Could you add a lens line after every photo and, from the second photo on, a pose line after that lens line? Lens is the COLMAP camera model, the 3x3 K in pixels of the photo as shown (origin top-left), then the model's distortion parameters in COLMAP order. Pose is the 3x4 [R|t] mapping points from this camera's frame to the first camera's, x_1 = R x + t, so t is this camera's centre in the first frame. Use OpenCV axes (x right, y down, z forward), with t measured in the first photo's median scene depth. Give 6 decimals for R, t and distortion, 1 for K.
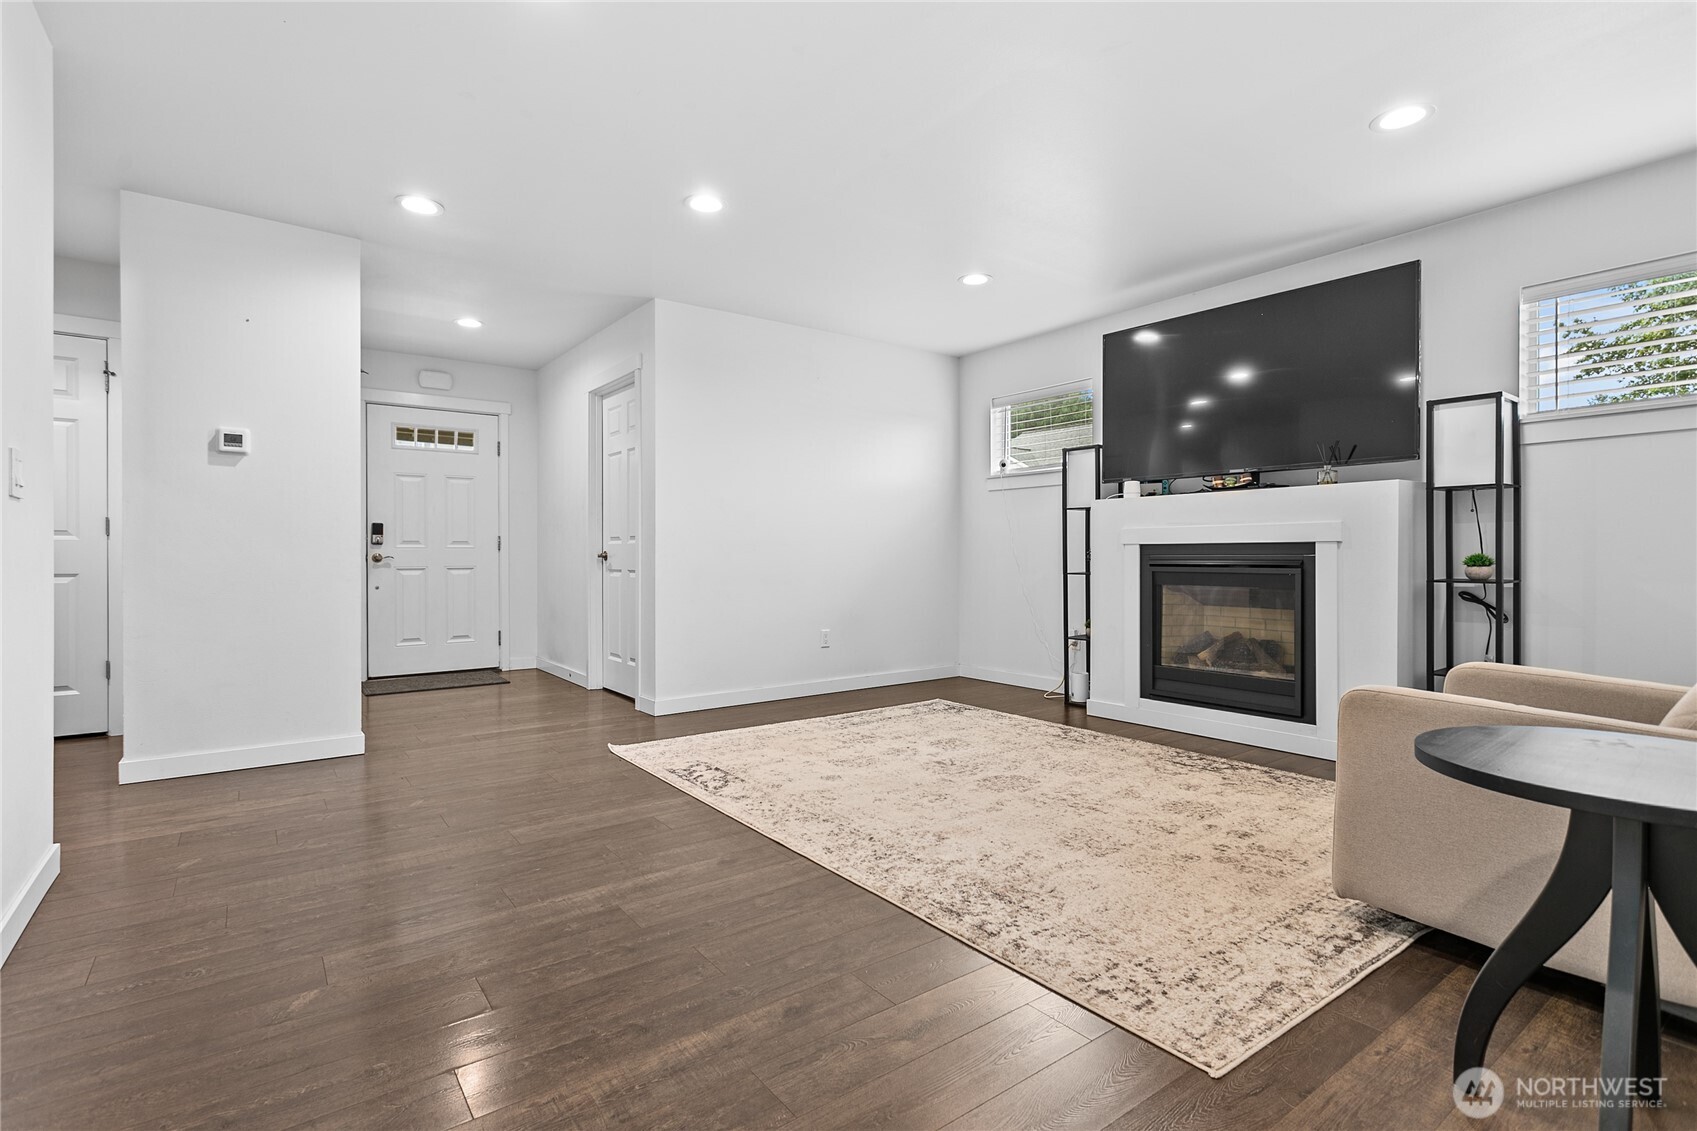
lens RADIAL K [[812.3, 0, 844.1], [0, 812.3, 543.7], [0, 0, 1]] dist [-0.001025, 0.000090]
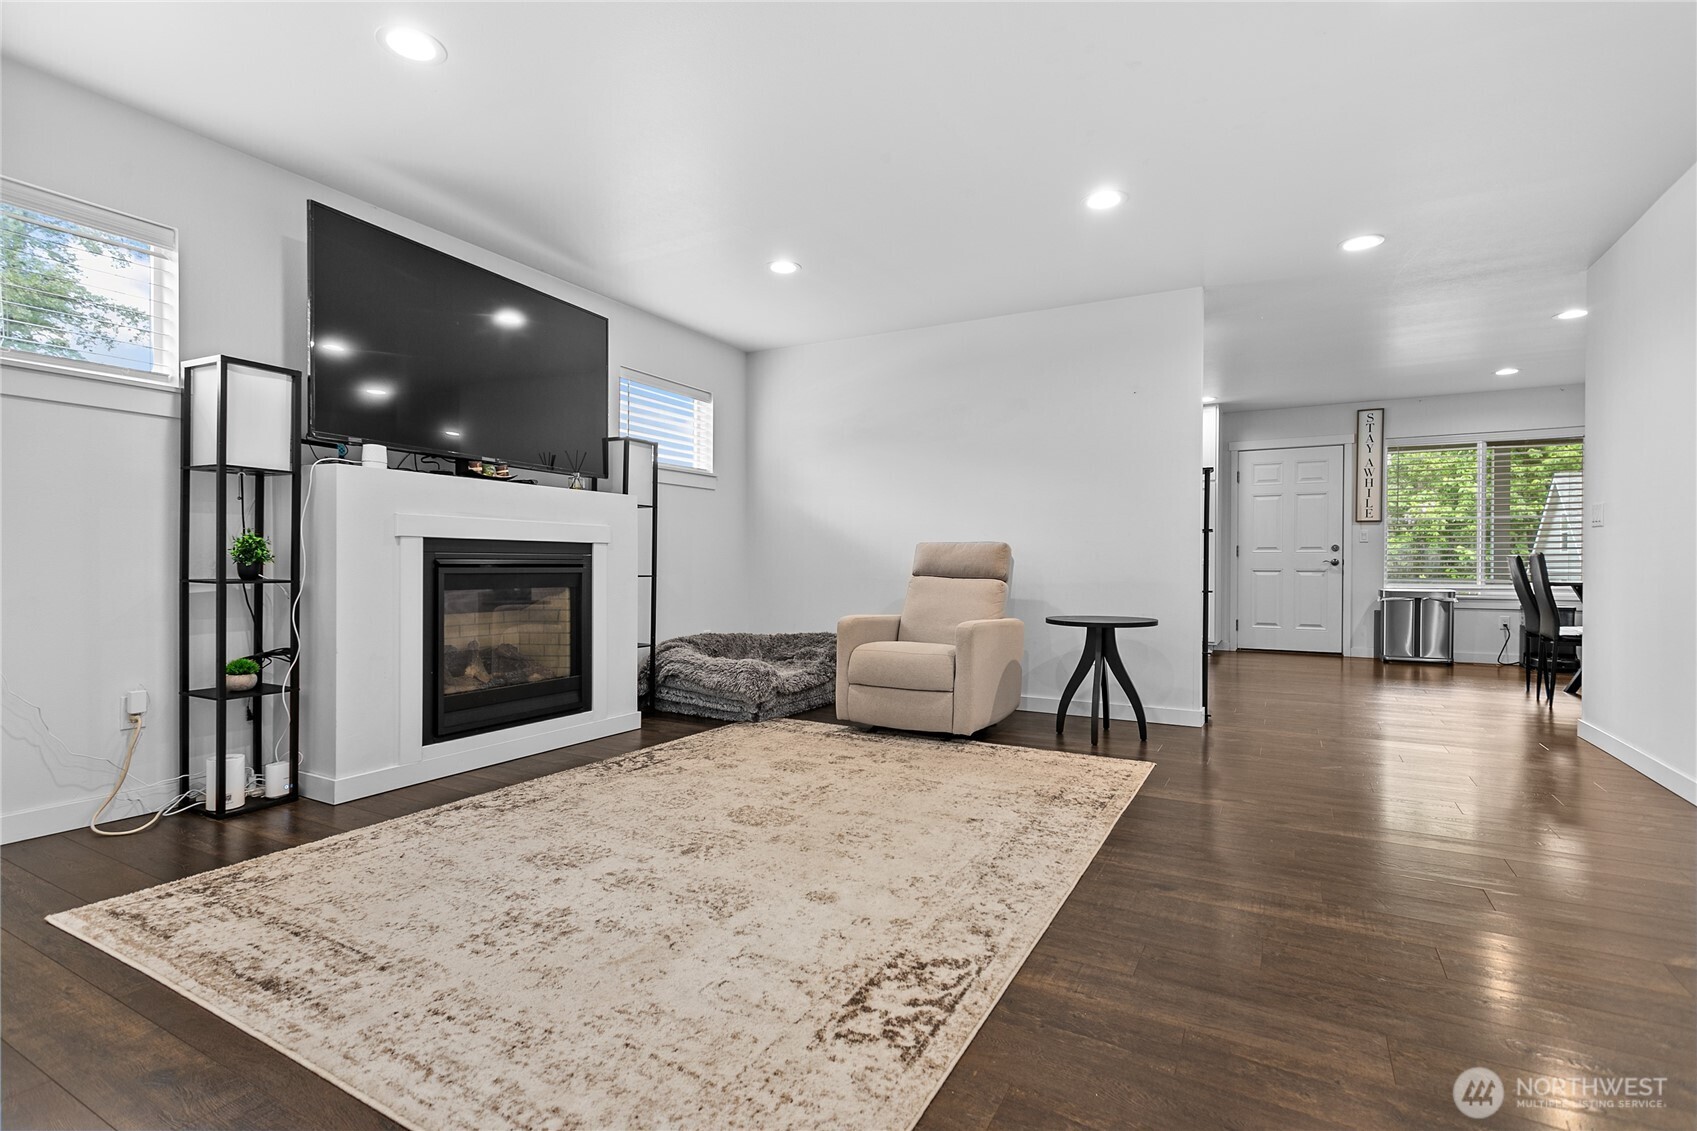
lens RADIAL K [[801.8, 0, 845.2], [0, 801.8, 562.6], [0, 0, 1]] dist [0.003555, 0.000903]
pose [[-0.418644, 0.002097, 0.908148, -0.647700], [-0.017003, 0.999804, -0.010147, 0.034776], [-0.907991, -0.019690, -0.418527, 1.360462]]
